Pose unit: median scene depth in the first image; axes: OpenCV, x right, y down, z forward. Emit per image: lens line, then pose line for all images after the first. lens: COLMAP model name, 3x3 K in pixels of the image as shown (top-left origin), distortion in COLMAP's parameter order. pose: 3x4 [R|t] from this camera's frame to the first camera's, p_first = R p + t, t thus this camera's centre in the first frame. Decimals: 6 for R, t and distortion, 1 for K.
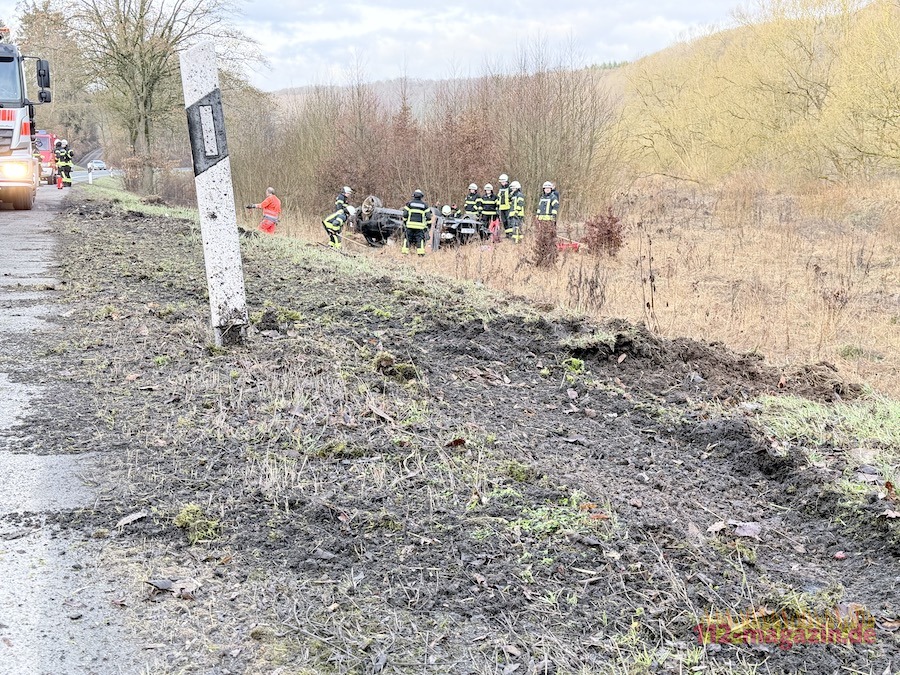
lens RADIAL K [[1139.9, 0, 449.0], [0, 1139.9, 336.5], [0, 0, 1]] dist [0.153962, 0.000000]
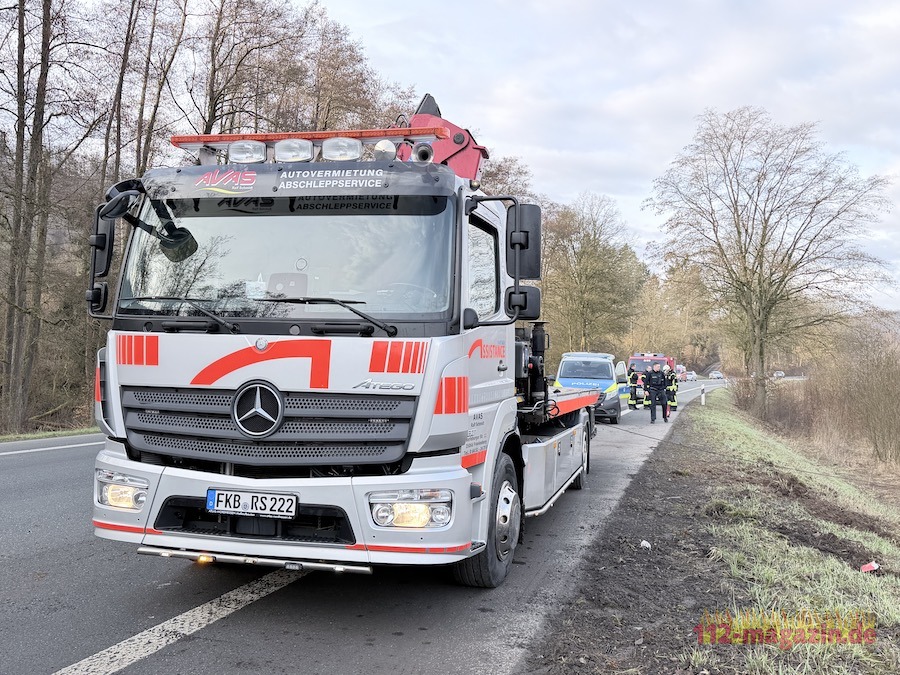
lens RADIAL K [[841.3, 0, 447.4], [0, 841.3, 333.4], [0, 0, 1]] dist [0.071280, 0.000000]
pose [[0.825398, -0.018369, -0.564253, -0.063529], [-0.089589, 0.982544, -0.163039, -0.045355], [0.557398, 0.185123, 0.809344, 0.224596]]
